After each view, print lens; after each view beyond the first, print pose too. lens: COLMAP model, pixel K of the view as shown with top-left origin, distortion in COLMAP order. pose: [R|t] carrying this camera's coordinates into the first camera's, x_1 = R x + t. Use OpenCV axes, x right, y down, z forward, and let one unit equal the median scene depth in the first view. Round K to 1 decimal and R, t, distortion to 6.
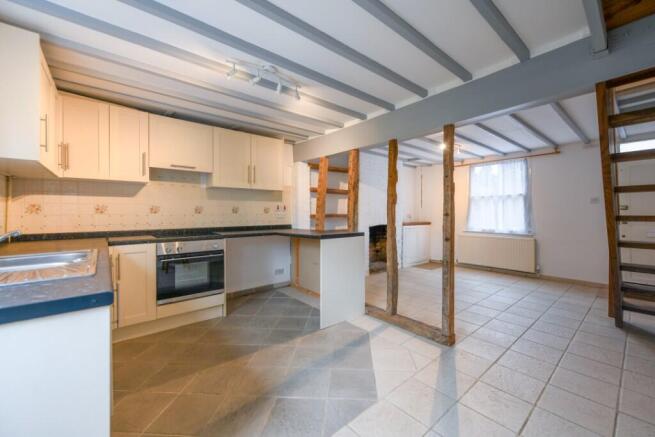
lens RADIAL K [[261.1, 0, 353.7], [0, 261.1, 212.9], [0, 0, 1]] dist [0.000311, -0.000099]
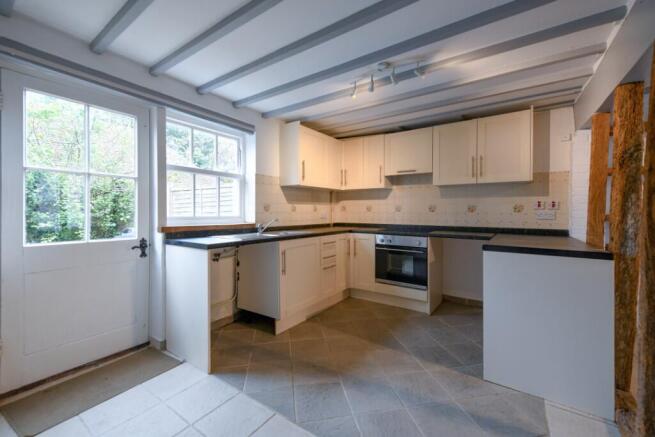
lens RADIAL K [[273.0, 0, 325.9], [0, 273.0, 212.4], [0, 0, 1]] dist [0.002312, 0.000266]
pose [[0.213322, 0.007815, -0.976951, 0.492363], [-0.005798, 0.999961, 0.006733, -0.001327], [0.976965, 0.004229, 0.213359, 0.430277]]
